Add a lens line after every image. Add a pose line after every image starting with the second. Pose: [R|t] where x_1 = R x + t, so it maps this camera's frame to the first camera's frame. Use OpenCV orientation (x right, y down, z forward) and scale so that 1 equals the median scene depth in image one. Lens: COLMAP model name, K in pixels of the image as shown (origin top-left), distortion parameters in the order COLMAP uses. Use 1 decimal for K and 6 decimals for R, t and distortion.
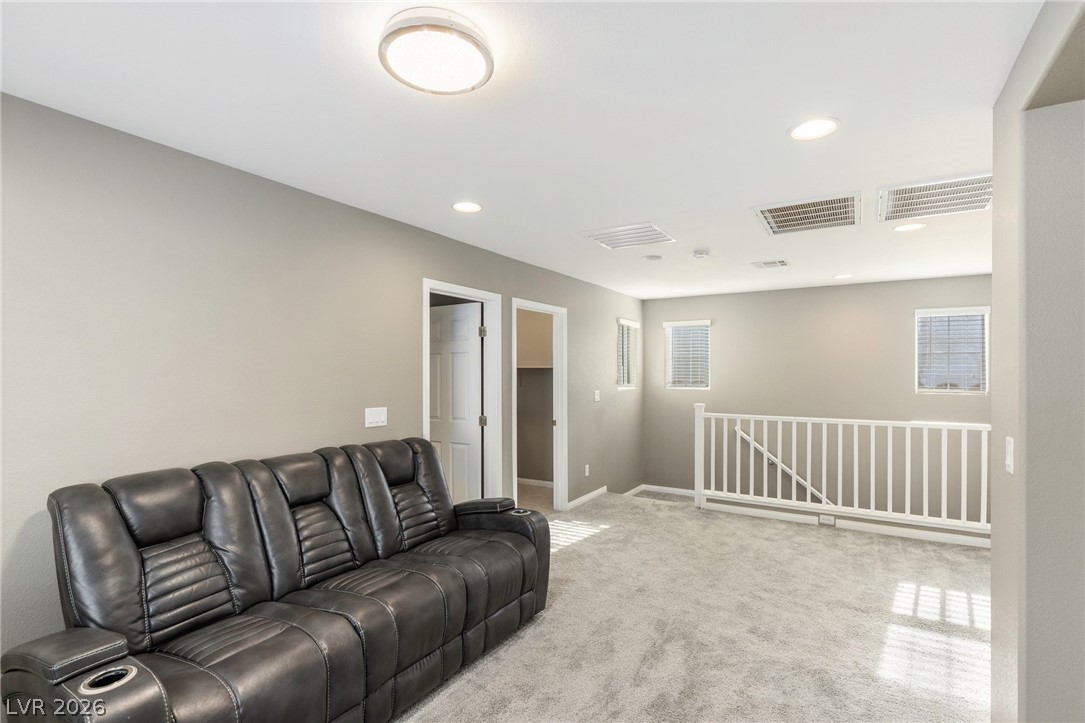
lens RADIAL K [[507.7, 0, 542.5], [0, 507.7, 361.5], [0, 0, 1]] dist [-0.000165, 0.000189]
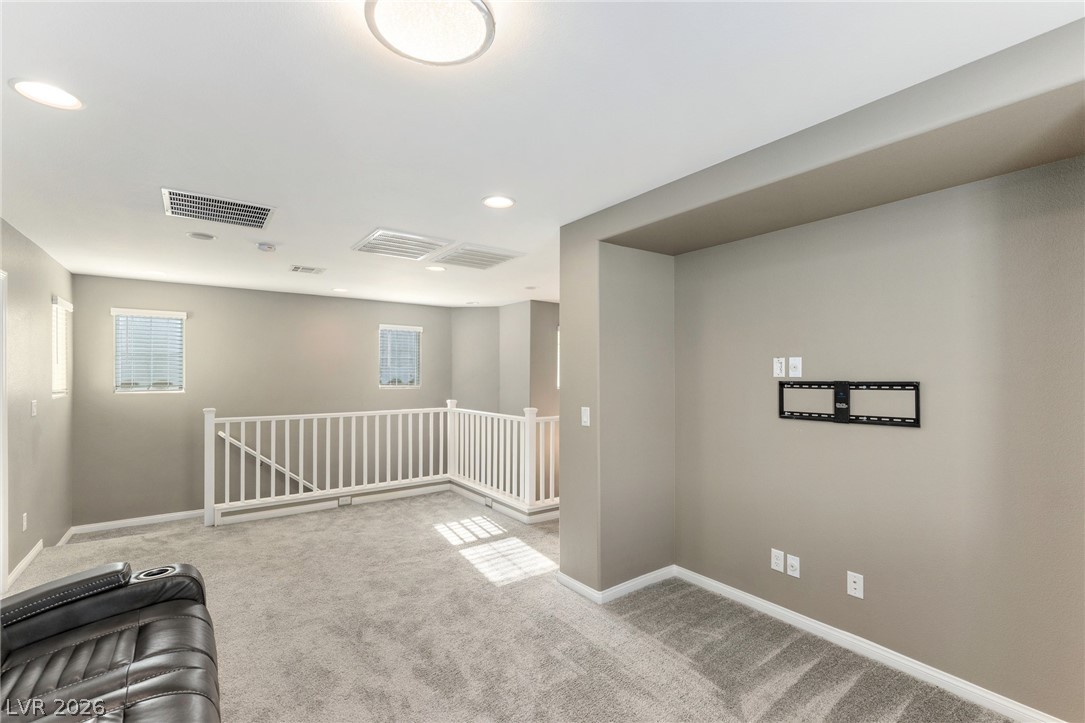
lens RADIAL K [[490.9, 0, 542.5], [0, 490.9, 361.5], [0, 0, 1]] dist [0.003829, 0.000182]
pose [[0.387699, 0.017101, 0.921628, -0.297100], [-0.018252, 0.999774, -0.010873, -0.000436], [-0.921605, -0.012606, 0.387923, 0.155392]]
